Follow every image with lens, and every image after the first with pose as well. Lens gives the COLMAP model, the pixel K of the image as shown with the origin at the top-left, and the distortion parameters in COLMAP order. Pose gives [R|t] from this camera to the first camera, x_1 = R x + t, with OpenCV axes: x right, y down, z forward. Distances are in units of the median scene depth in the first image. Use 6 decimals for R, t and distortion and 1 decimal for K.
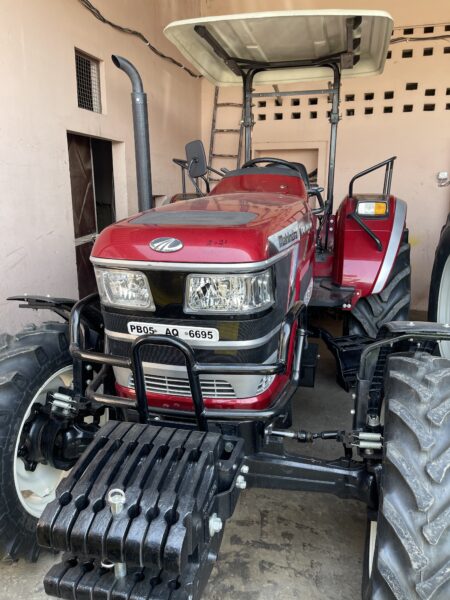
lens RADIAL K [[475.2, 0, 236.7], [0, 475.2, 296.7], [0, 0, 1]] dist [0.043297, -0.053592]
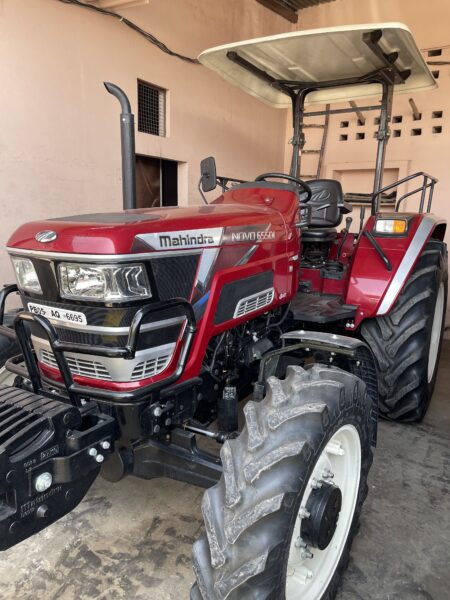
lens RADIAL K [[475.2, 0, 221.5], [0, 475.2, 298.1], [0, 0, 1]] dist [0.043297, -0.053592]
pose [[0.956679, 0.072368, -0.282006, 0.252709], [-0.084868, 0.995867, -0.032352, 0.017566], [0.278499, 0.054884, 0.958867, 0.002136]]
